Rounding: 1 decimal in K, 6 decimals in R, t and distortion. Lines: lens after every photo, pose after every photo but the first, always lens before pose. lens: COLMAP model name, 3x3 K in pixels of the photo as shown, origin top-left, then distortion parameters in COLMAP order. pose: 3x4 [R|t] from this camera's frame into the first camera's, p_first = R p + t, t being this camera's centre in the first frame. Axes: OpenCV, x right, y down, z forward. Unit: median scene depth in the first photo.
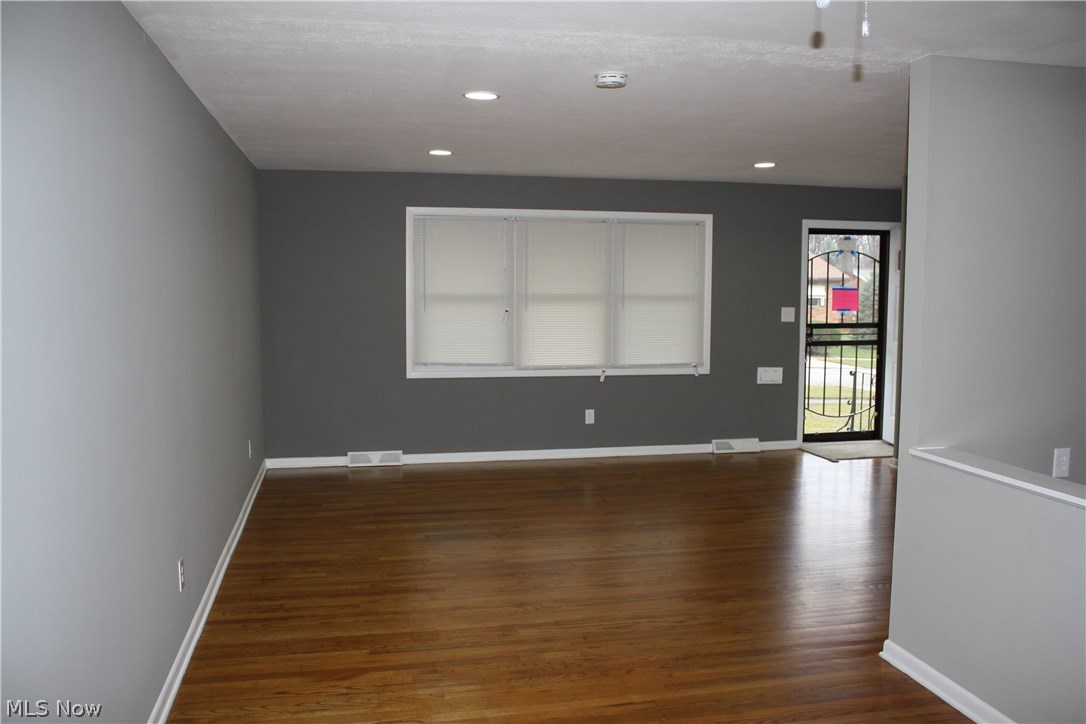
lens RADIAL K [[953.1, 0, 543.0], [0, 953.1, 362.0], [0, 0, 1]] dist [-0.064894, 0.007241]
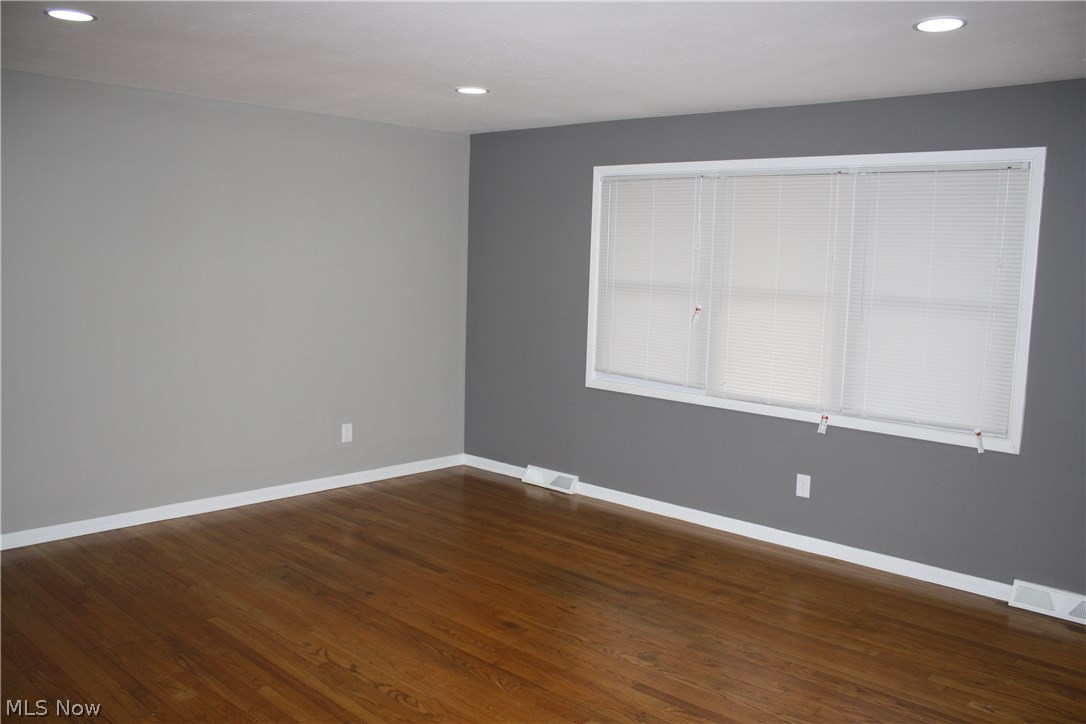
lens RADIAL K [[953.1, 0, 543.0], [0, 953.1, 362.0], [0, 0, 1]] dist [-0.064894, 0.007241]
pose [[0.568015, 0.103624, -0.816469, 0.453612], [-0.102770, 0.993208, 0.054559, -0.040219], [0.816577, 0.052918, 0.574806, 0.496883]]
